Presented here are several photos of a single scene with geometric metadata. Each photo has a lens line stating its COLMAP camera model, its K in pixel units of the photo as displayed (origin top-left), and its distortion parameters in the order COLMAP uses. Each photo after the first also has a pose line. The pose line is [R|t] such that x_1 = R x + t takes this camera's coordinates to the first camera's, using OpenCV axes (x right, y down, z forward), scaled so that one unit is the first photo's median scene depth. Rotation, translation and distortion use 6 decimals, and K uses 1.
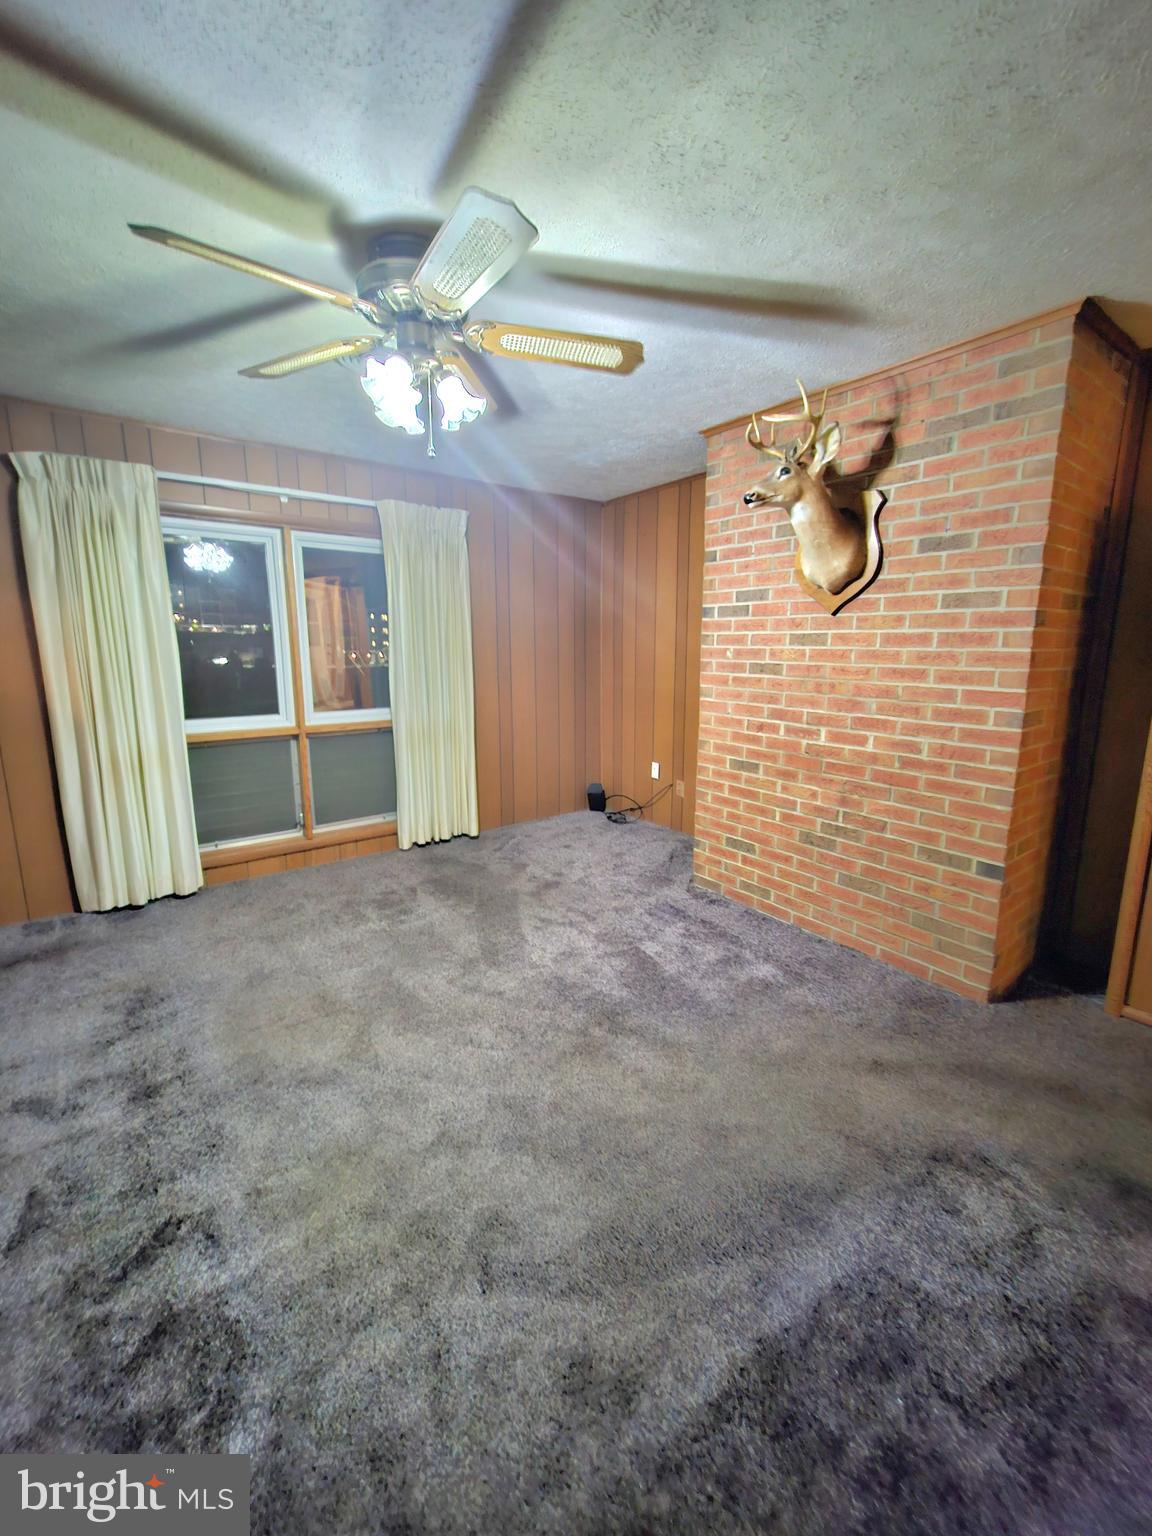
lens RADIAL K [[626.8, 0, 587.2], [0, 626.8, 757.7], [0, 0, 1]] dist [0.002760, -0.000082]
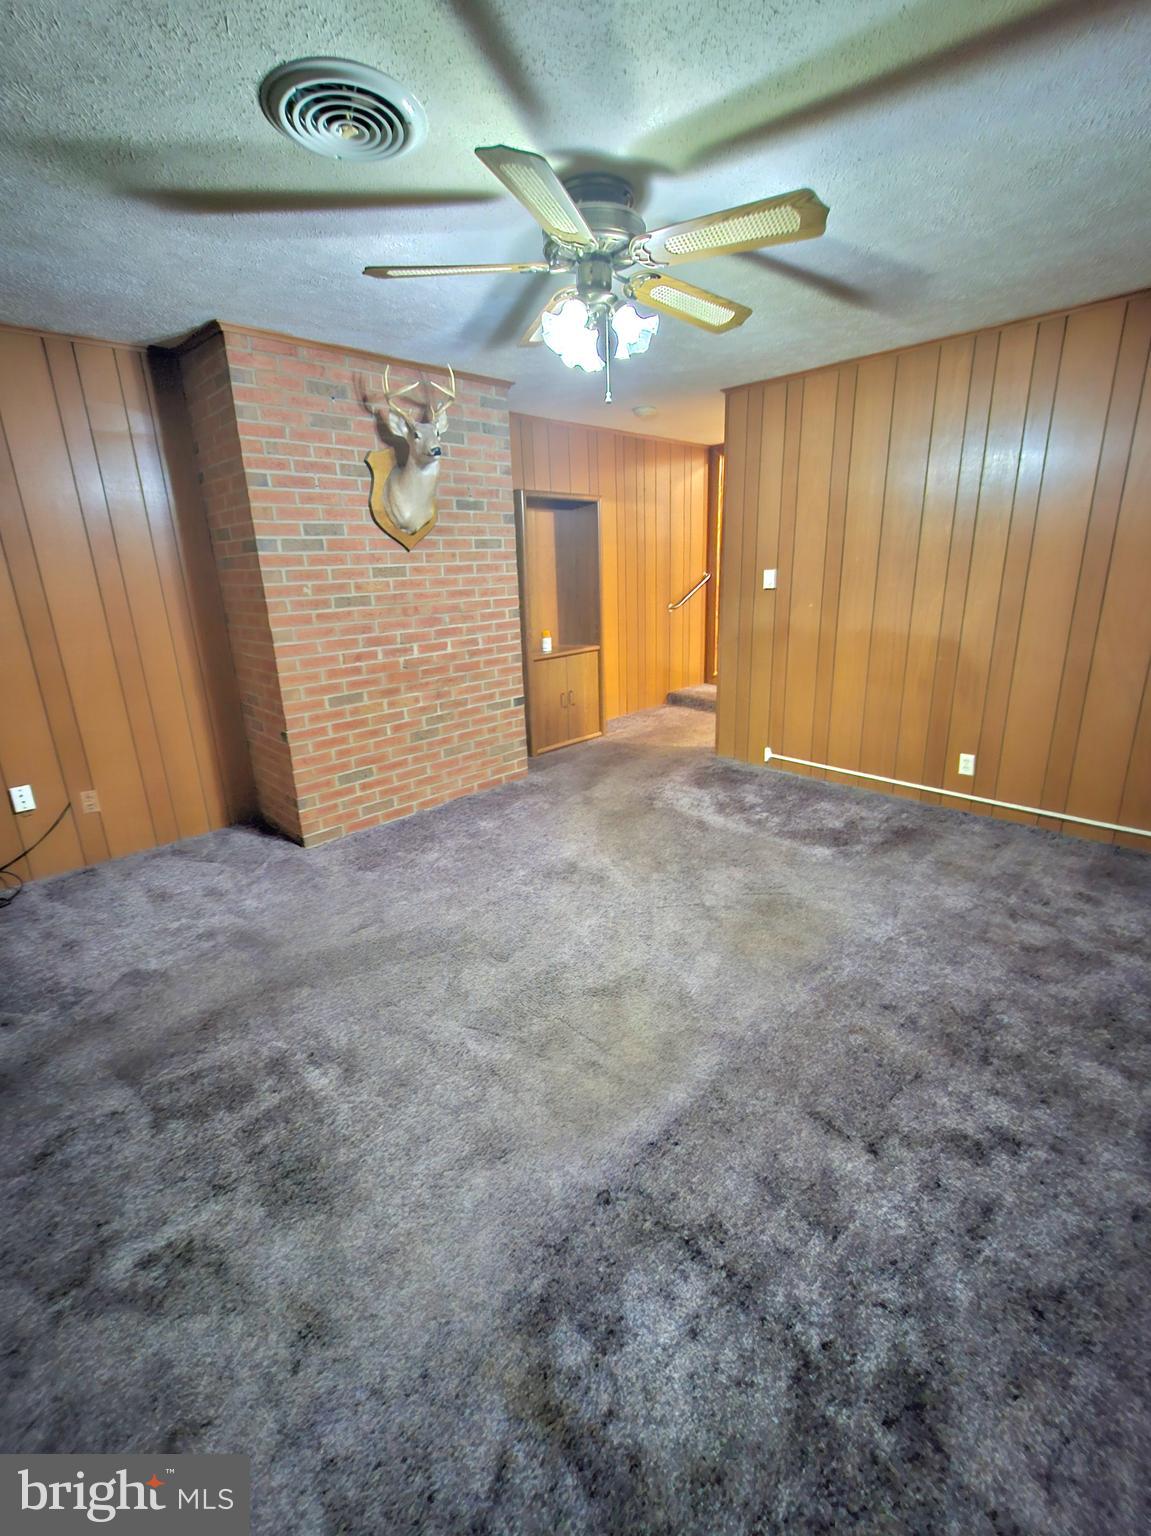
lens RADIAL K [[679.9, 0, 576.4], [0, 679.9, 769.1], [0, 0, 1]] dist [0.002796, 0.000111]
pose [[-0.149867, -0.288284, 0.945744, -0.956430], [0.210209, 0.925387, 0.315390, -0.164089], [-0.966101, 0.246071, -0.078085, 0.798317]]
